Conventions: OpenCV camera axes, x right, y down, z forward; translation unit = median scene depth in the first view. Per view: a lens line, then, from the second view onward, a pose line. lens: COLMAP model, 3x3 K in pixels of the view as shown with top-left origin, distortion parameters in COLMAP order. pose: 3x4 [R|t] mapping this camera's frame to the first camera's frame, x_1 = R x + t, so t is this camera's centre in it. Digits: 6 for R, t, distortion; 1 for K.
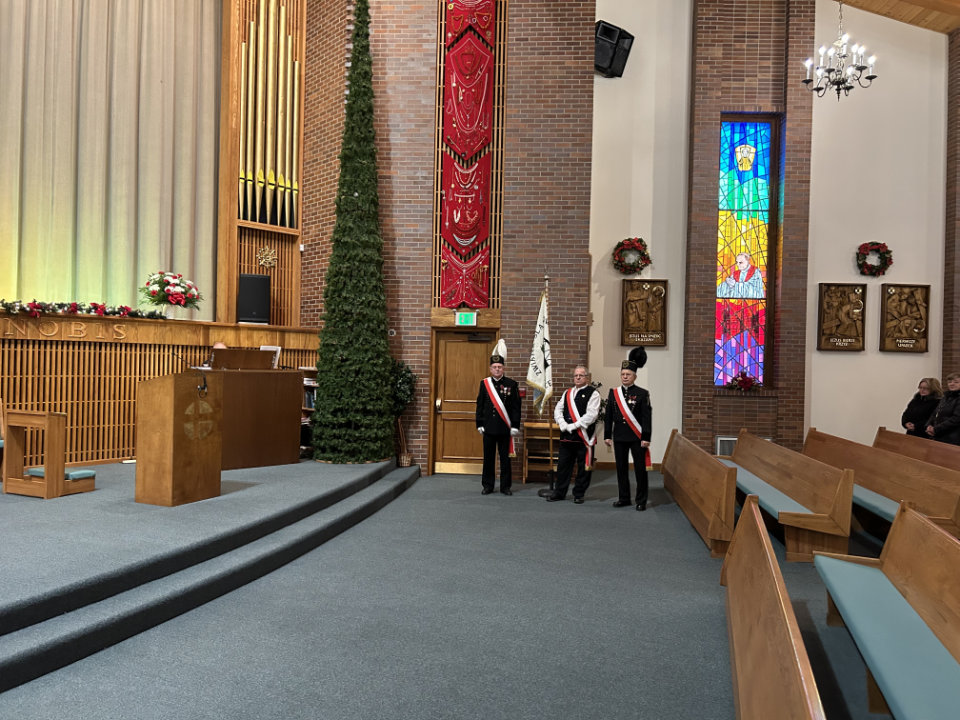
lens RADIAL K [[716.3, 0, 474.6], [0, 716.3, 363.6], [0, 0, 1]] dist [0.091958, -0.123212]
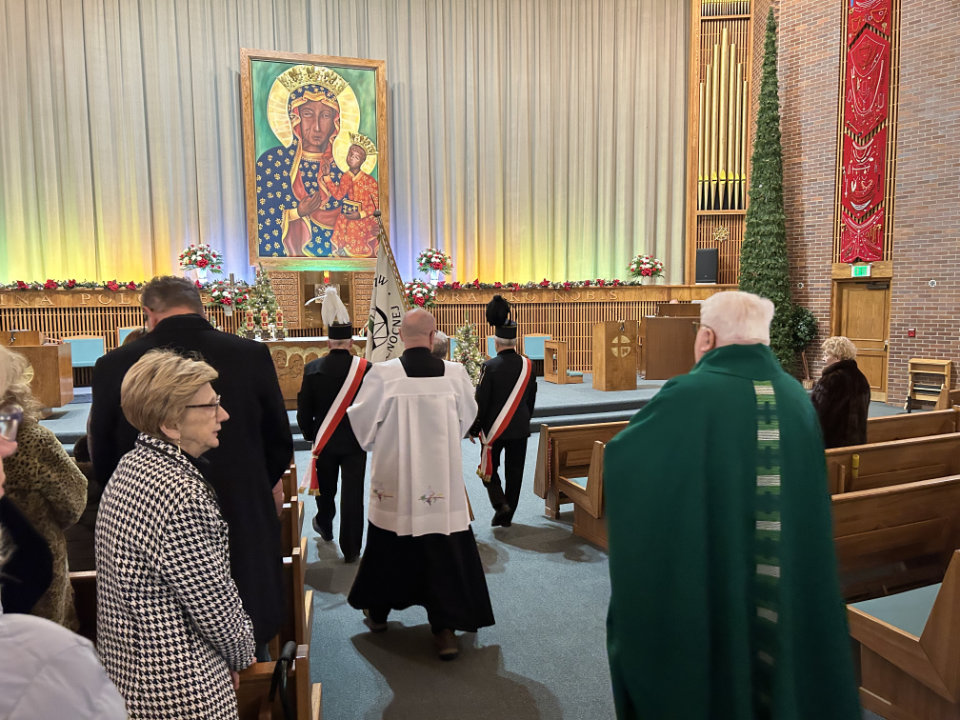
lens RADIAL K [[723.9, 0, 476.7], [0, 723.9, 357.9], [0, 0, 1]] dist [0.098306, -0.124257]
pose [[0.668555, 0.029271, -0.743087, 0.562343], [0.024641, 0.997804, 0.061474, -0.010502], [0.743255, -0.059409, 0.666366, -0.367624]]
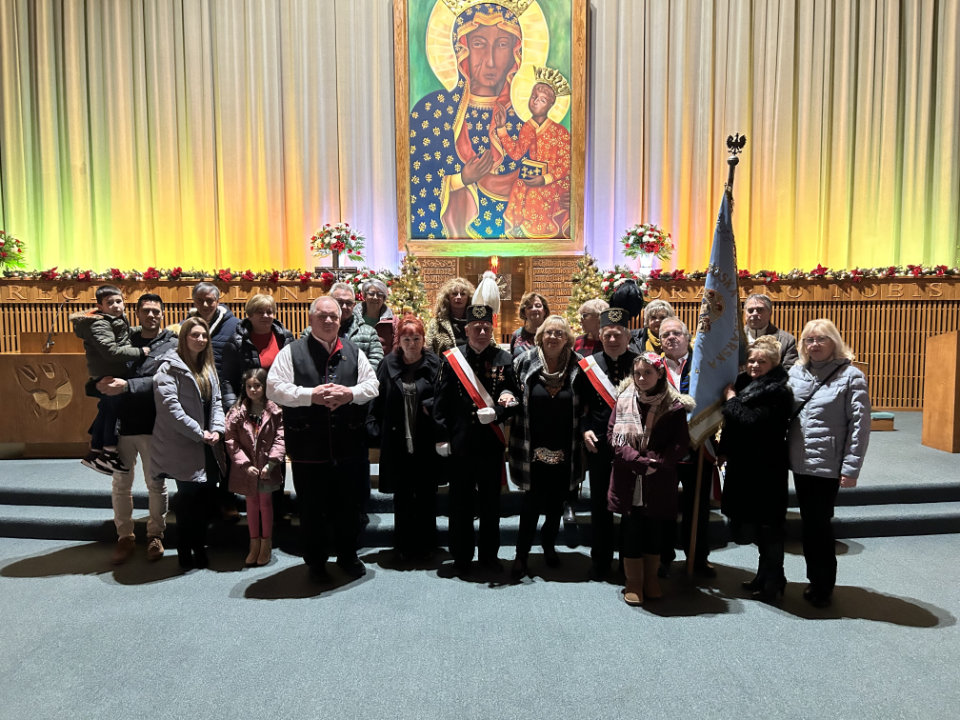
lens RADIAL K [[718.4, 0, 477.7], [0, 718.4, 361.1], [0, 0, 1]] dist [0.070923, -0.078570]
pose [[0.451179, 0.041533, -0.891467, 0.170731], [0.012391, 0.998529, 0.052792, -0.004444], [0.892348, -0.034865, 0.450000, -0.087067]]
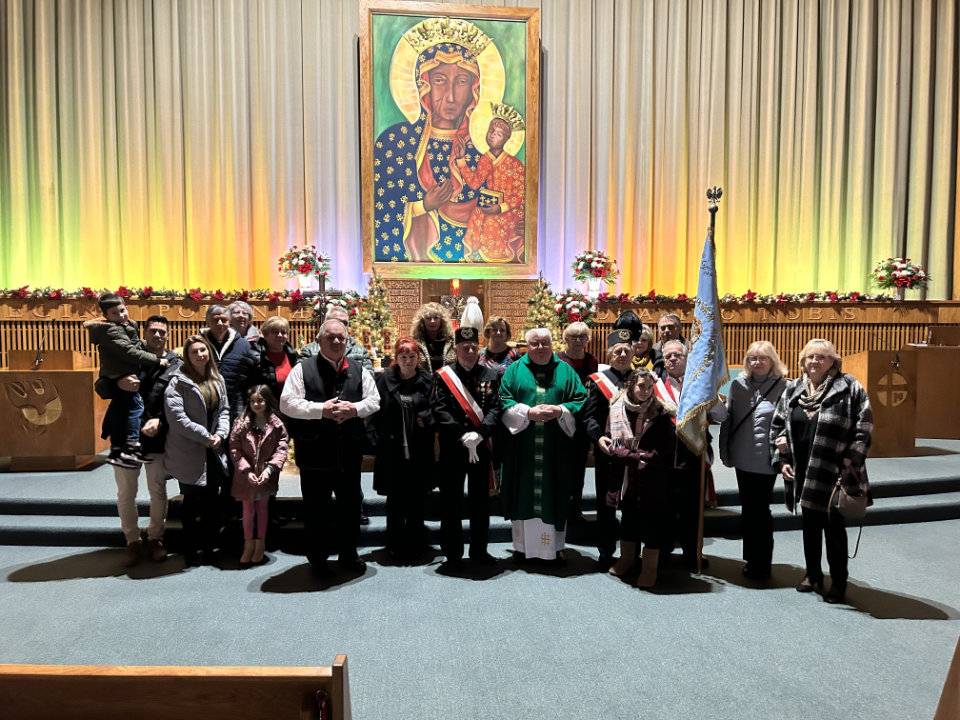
lens RADIAL K [[716.3, 0, 474.6], [0, 716.3, 363.6], [0, 0, 1]] dist [0.091958, -0.123212]
pose [[0.523732, 0.025405, -0.851504, 0.212341], [0.008358, 0.999354, 0.034956, -0.009184], [0.851842, -0.025424, 0.523181, -0.154883]]
